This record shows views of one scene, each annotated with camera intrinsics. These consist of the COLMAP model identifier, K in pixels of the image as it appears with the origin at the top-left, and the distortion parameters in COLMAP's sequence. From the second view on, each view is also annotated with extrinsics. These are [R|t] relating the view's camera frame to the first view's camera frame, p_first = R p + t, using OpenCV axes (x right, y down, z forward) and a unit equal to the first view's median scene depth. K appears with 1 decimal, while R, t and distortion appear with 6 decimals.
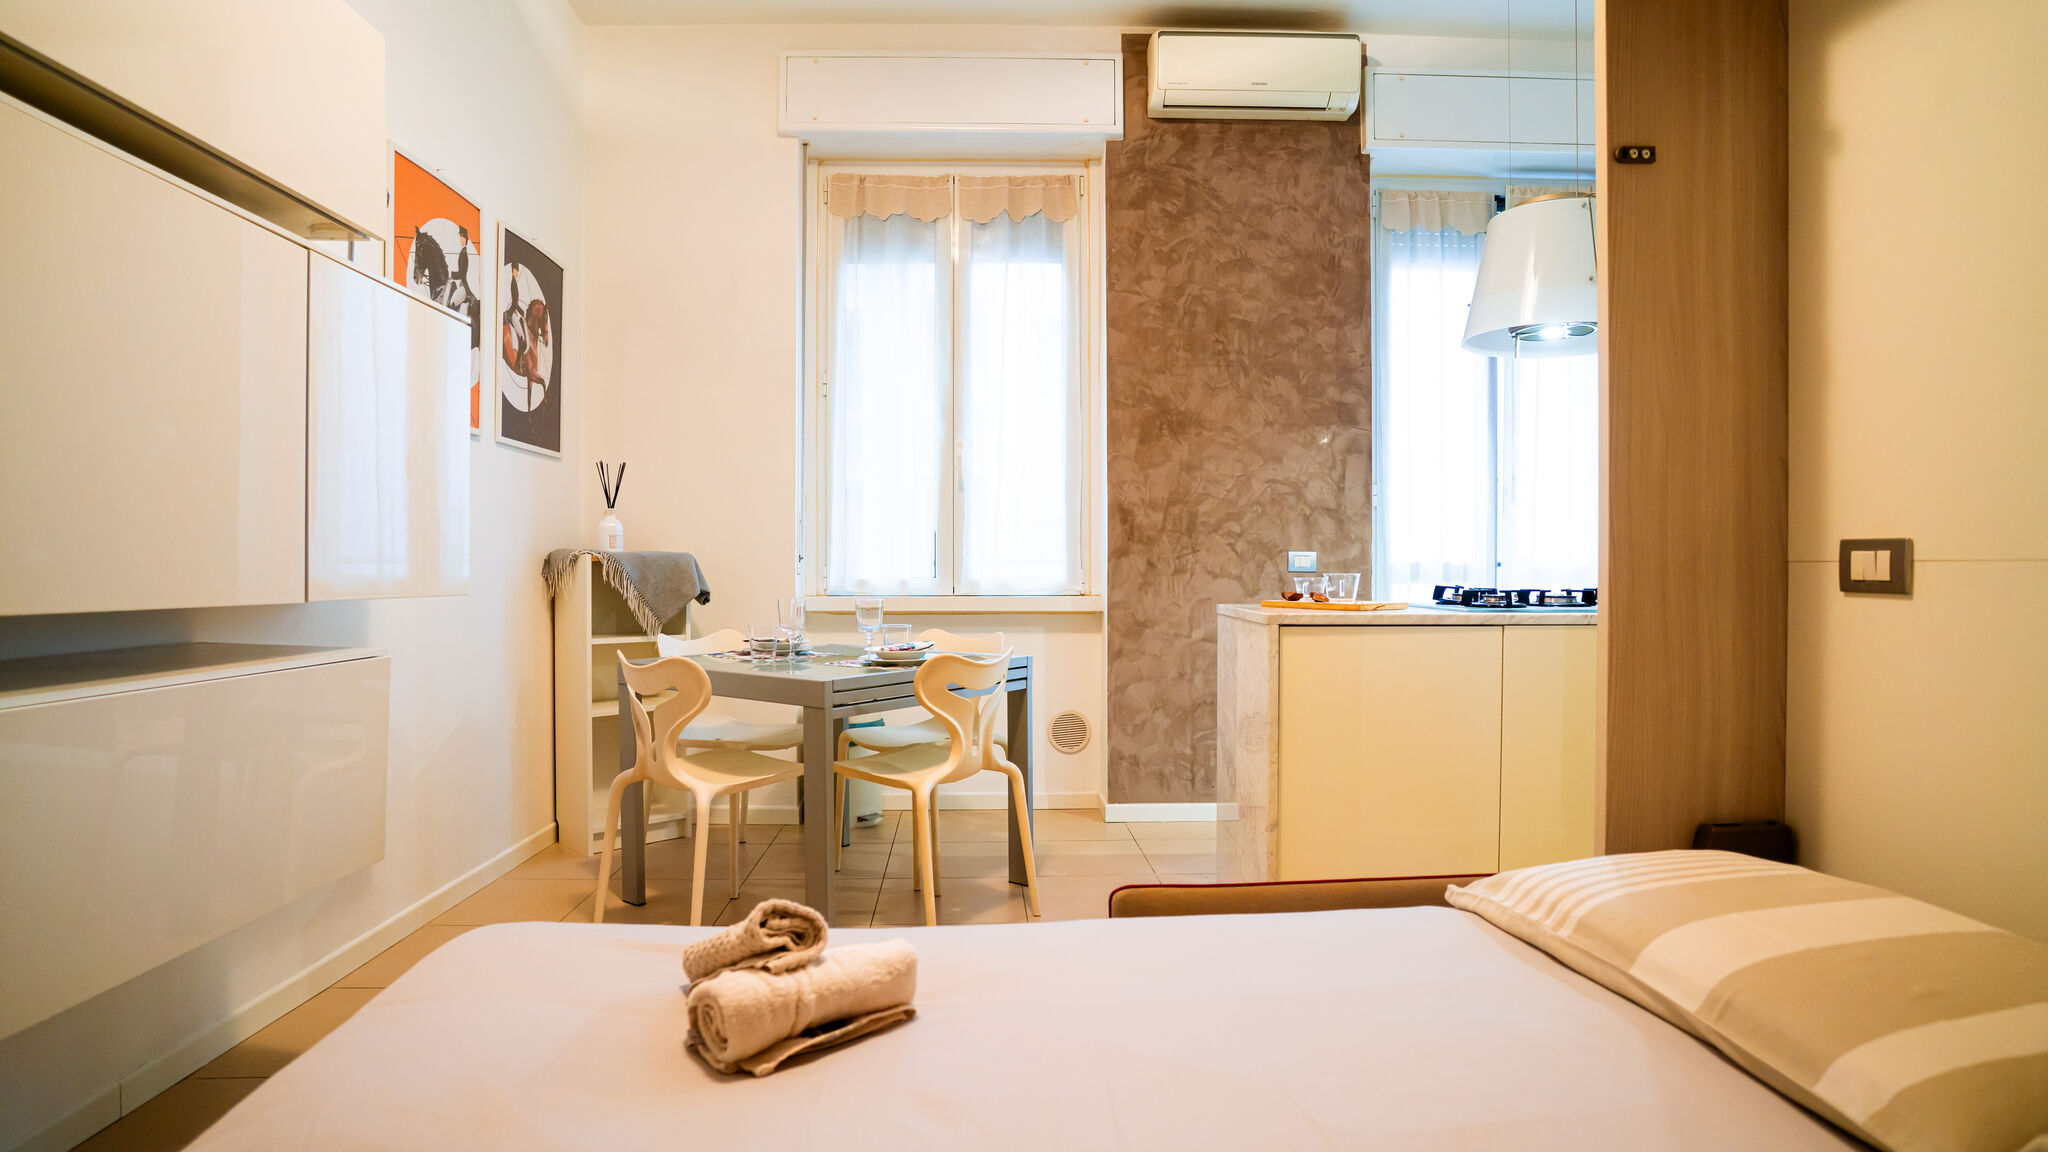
lens RADIAL K [[1083.5, 0, 1018.0], [0, 1083.5, 564.9], [0, 0, 1]] dist [-0.064550, 0.033958]
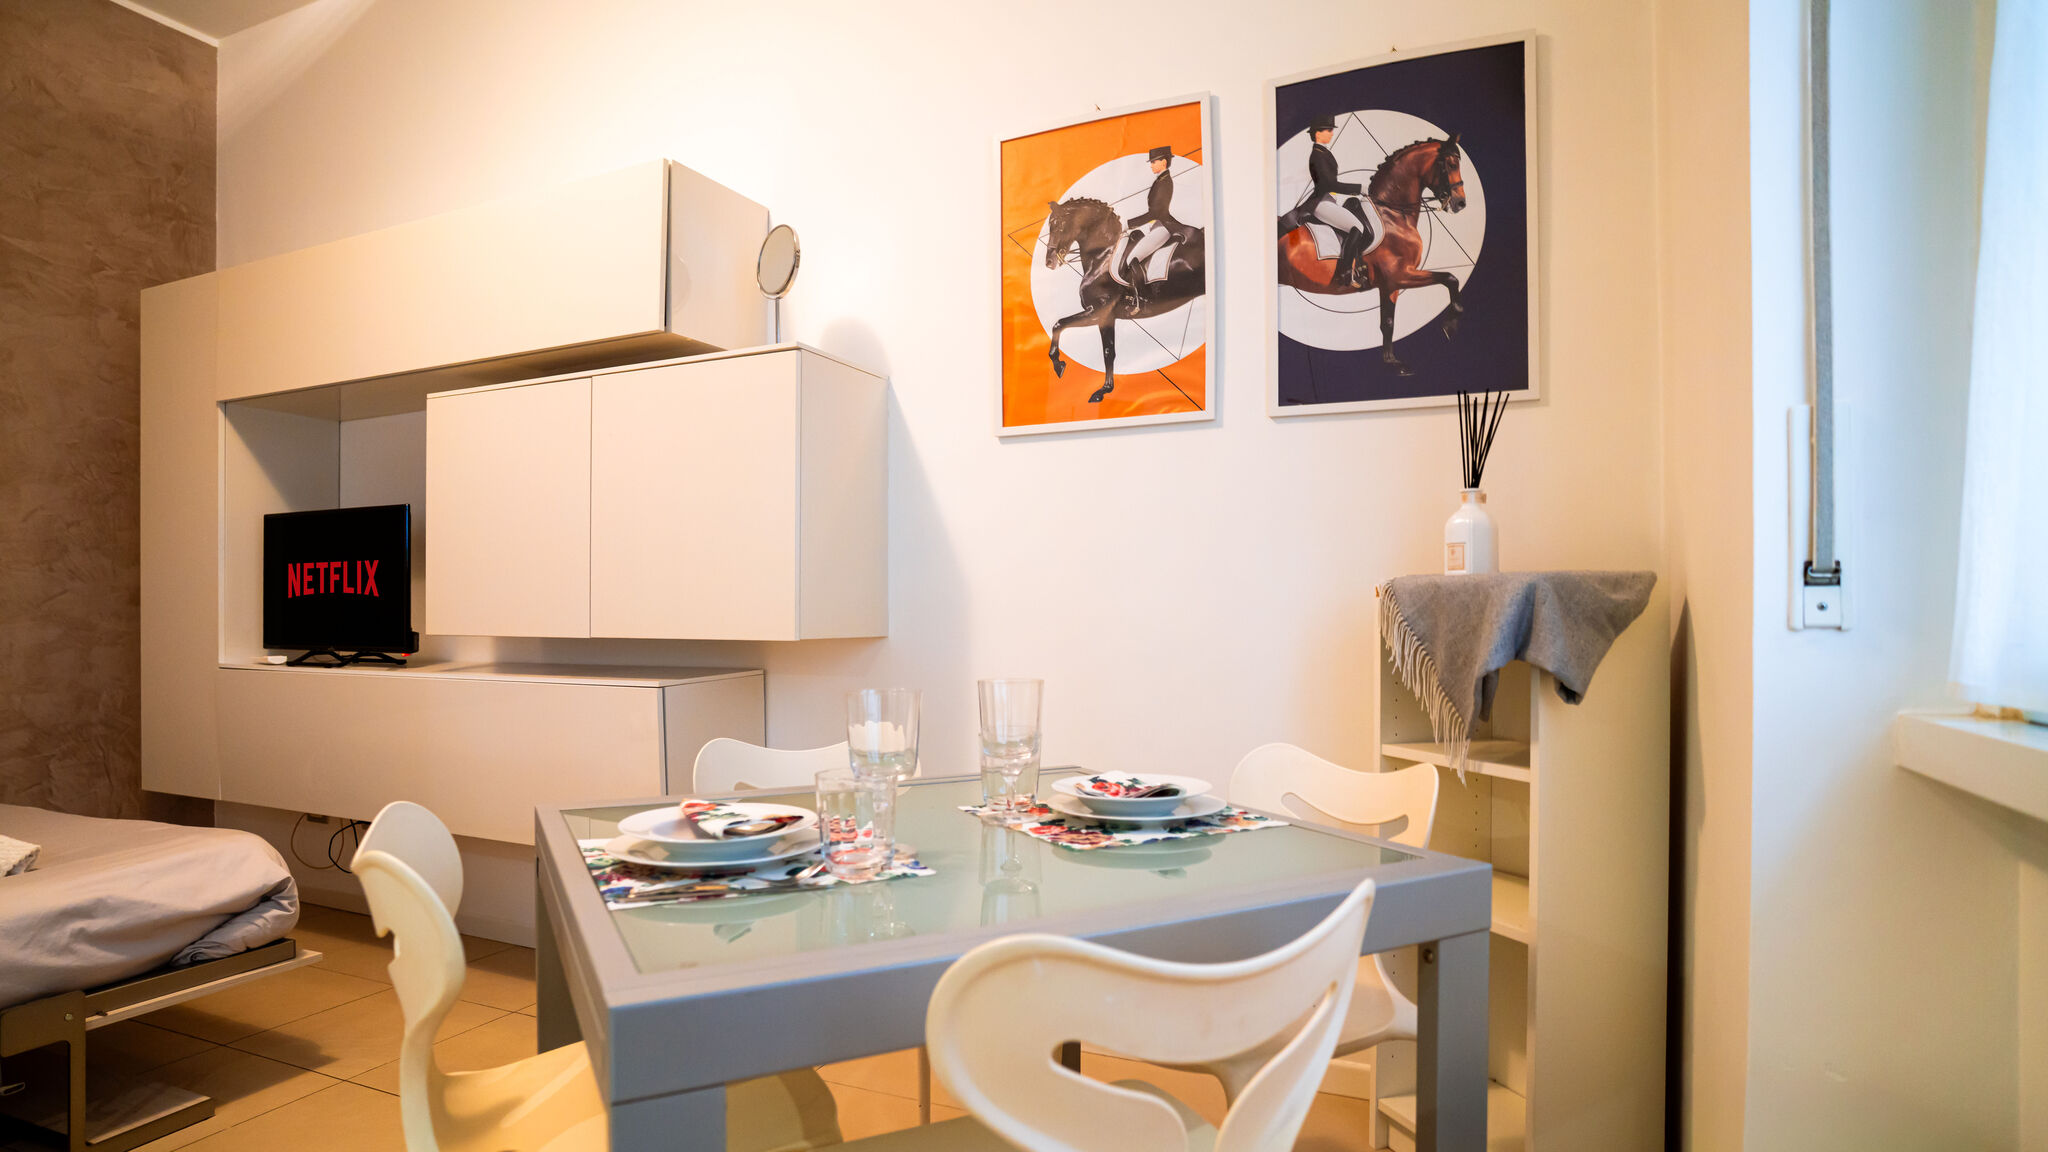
lens RADIAL K [[1083.5, 0, 1016.6], [0, 1083.5, 604.9], [0, 0, 1]] dist [-0.064550, 0.033958]
pose [[-0.438762, -0.007668, -0.898570, 0.140668], [-0.002364, 0.999970, -0.007380, 0.004195], [0.898600, -0.001114, -0.438767, 0.939346]]
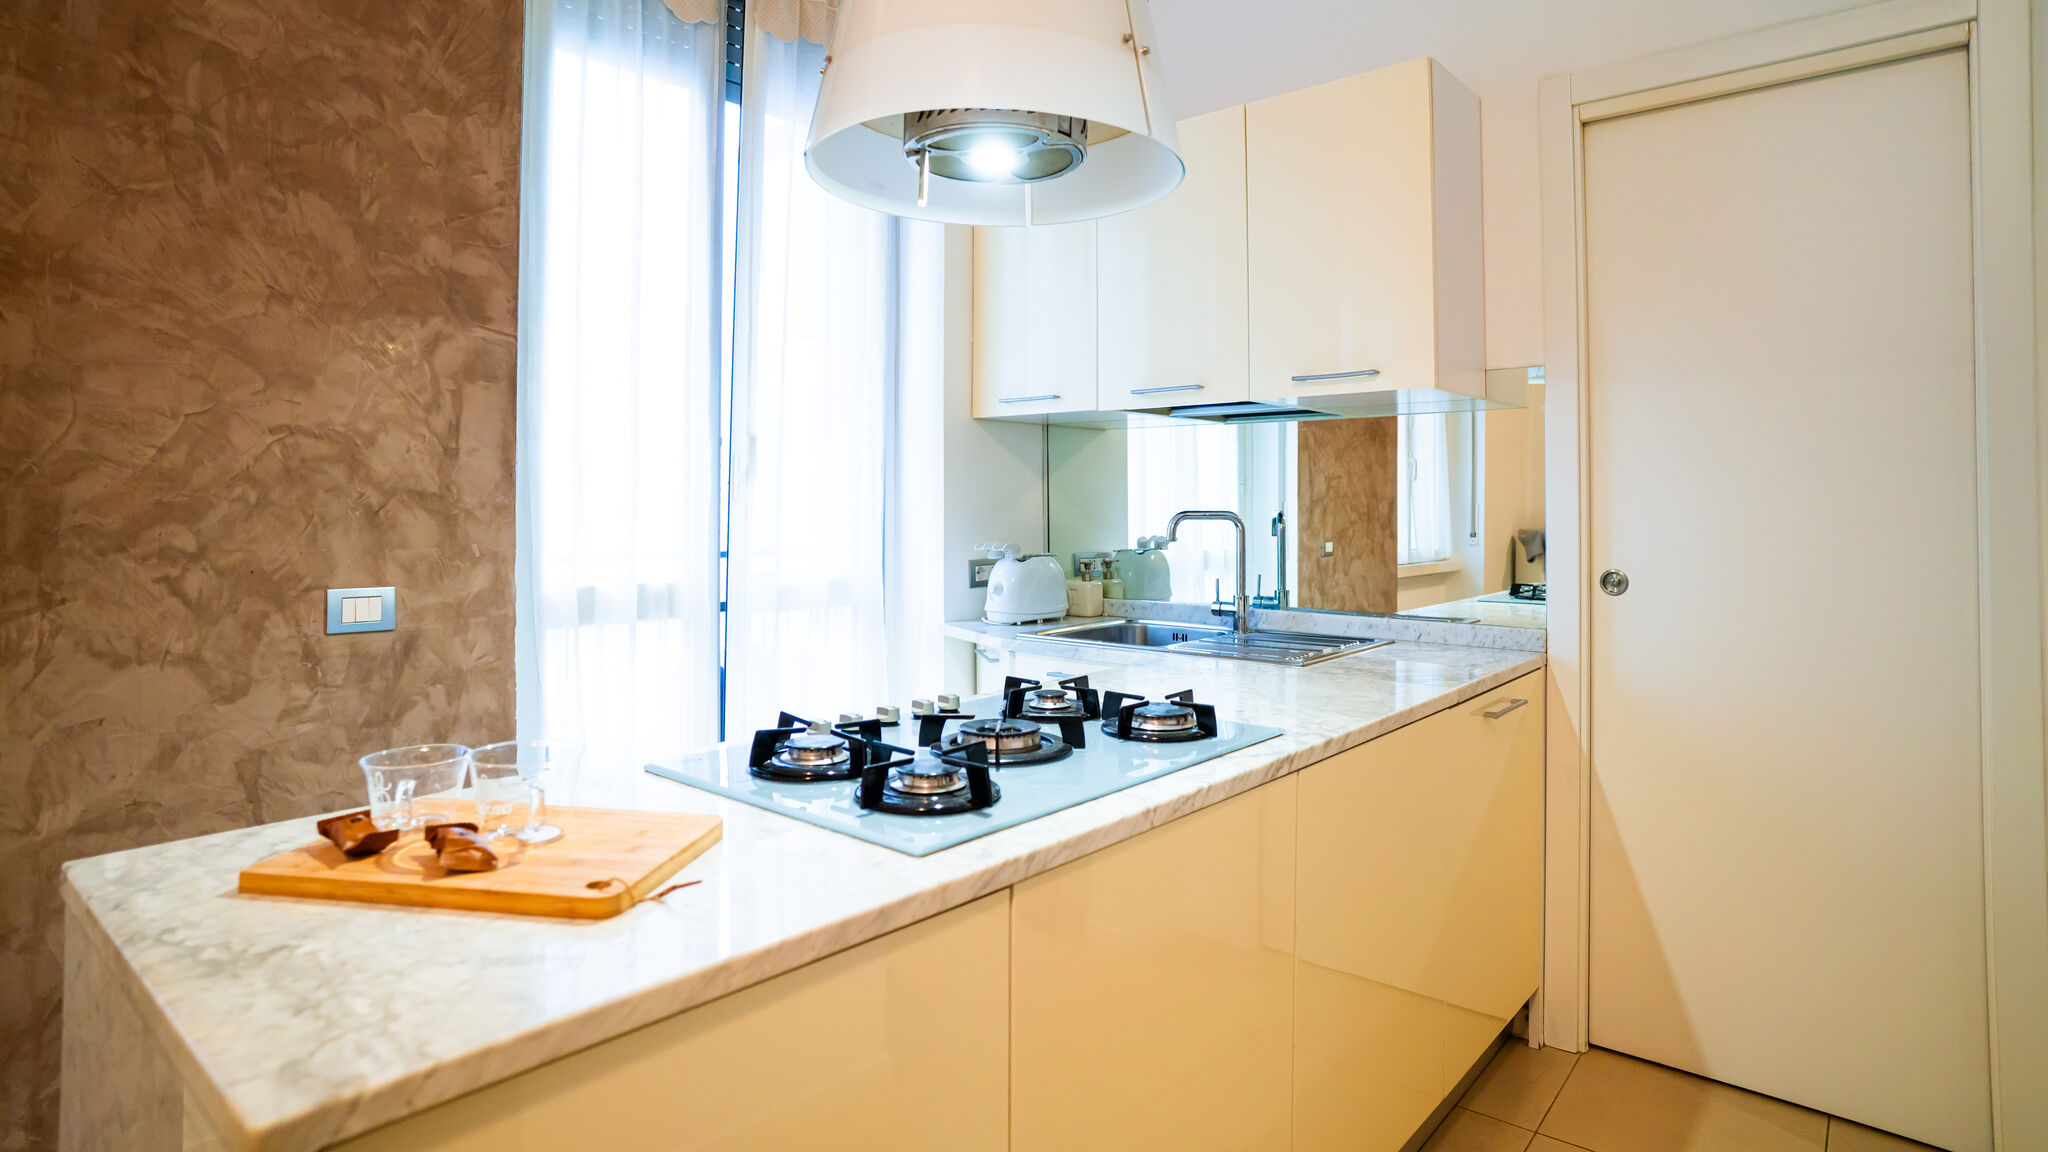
lens RADIAL K [[1083.5, 0, 1008.4], [0, 1083.5, 482.3], [0, 0, 1]] dist [-0.064550, 0.033958]
pose [[0.675398, 0.011202, 0.737368, 0.117463], [0.007497, 0.999729, -0.022054, -0.044636], [-0.737415, 0.020423, 0.675131, 0.496925]]
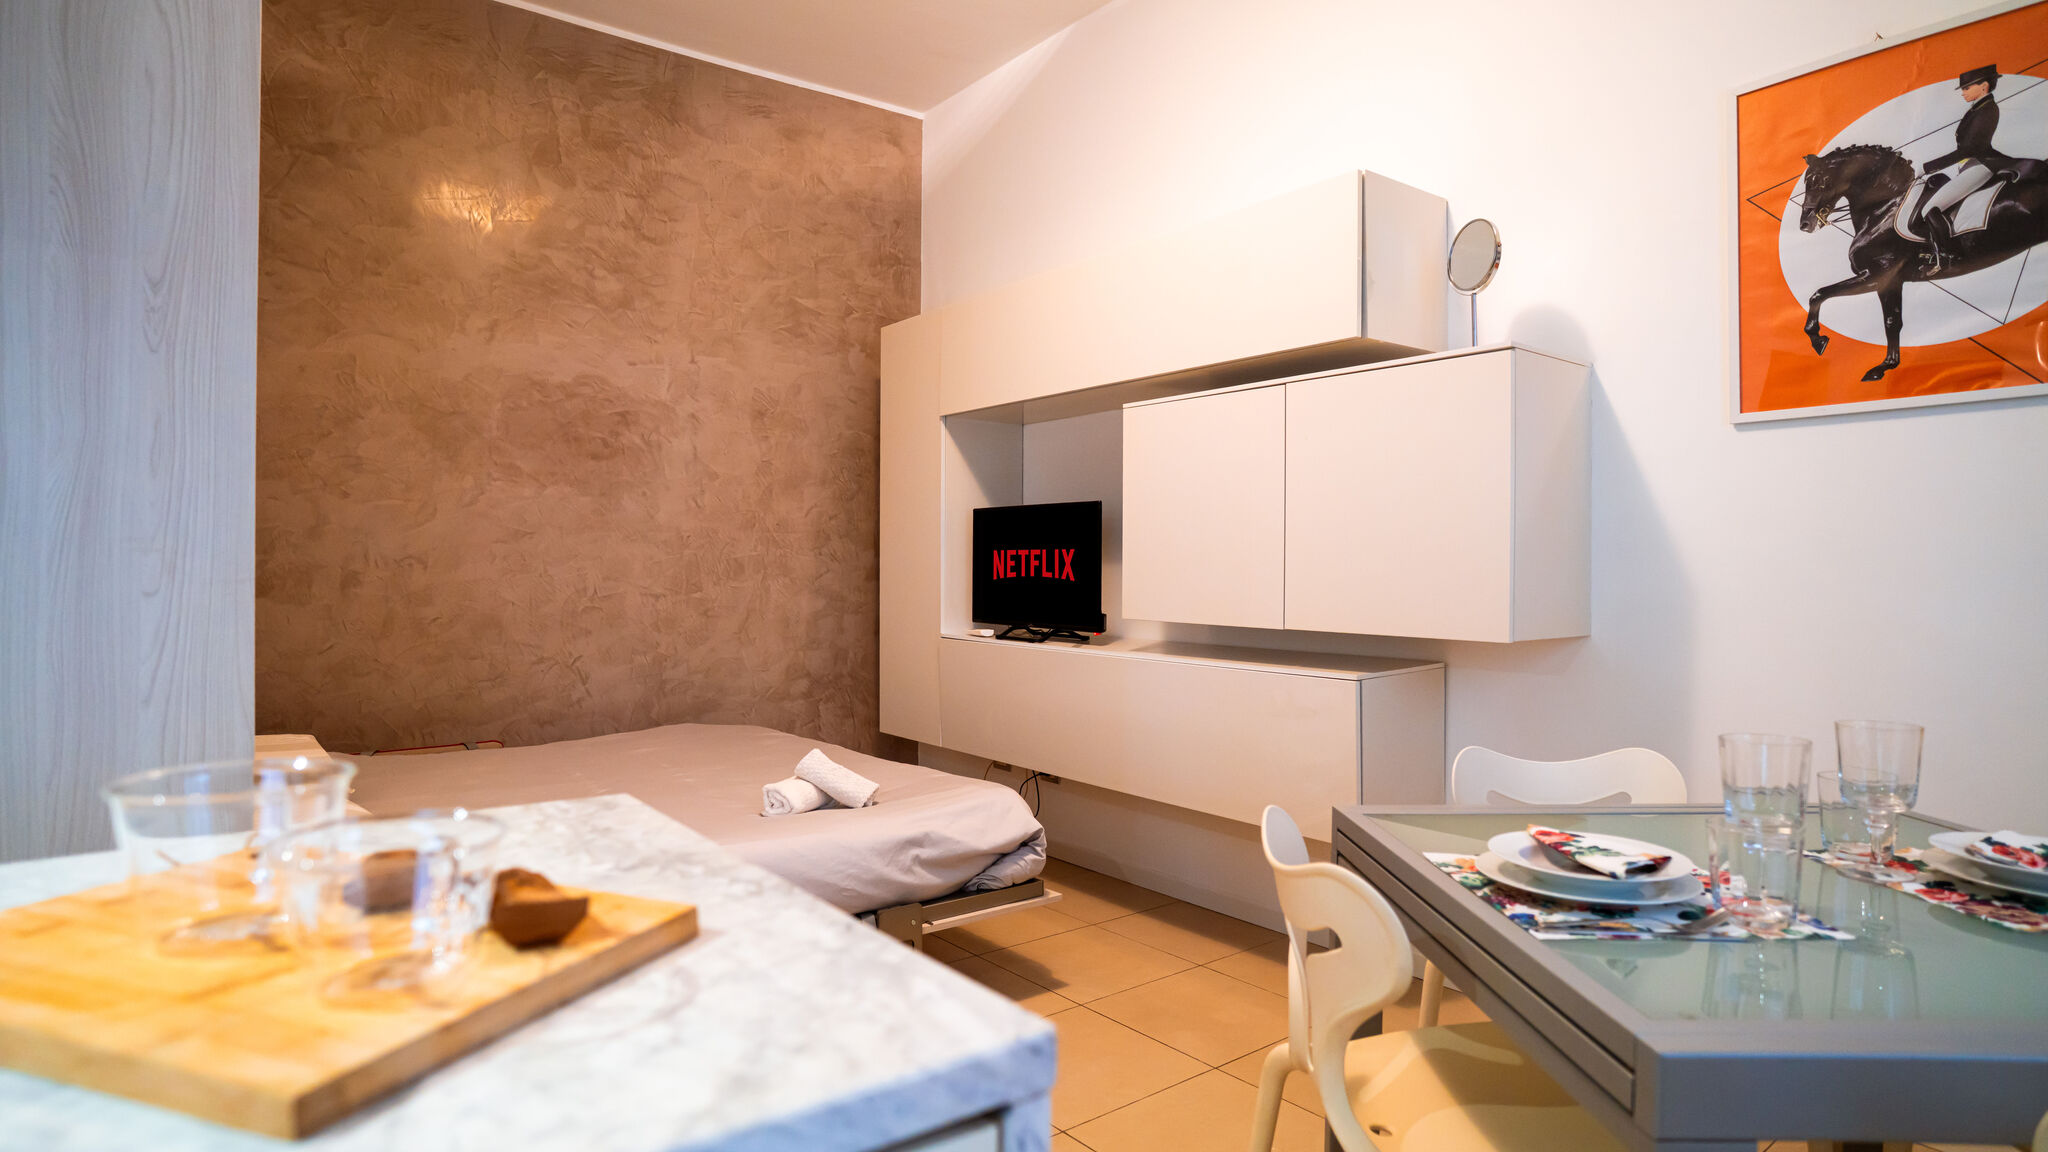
lens RADIAL K [[1083.5, 0, 1013.3], [0, 1083.5, 573.3], [0, 0, 1]] dist [-0.064550, 0.033958]
pose [[-0.805541, -0.003822, -0.592527, 0.218360], [-0.010038, 0.999924, 0.007197, -0.017836], [0.592454, 0.011745, -0.805518, 0.883680]]
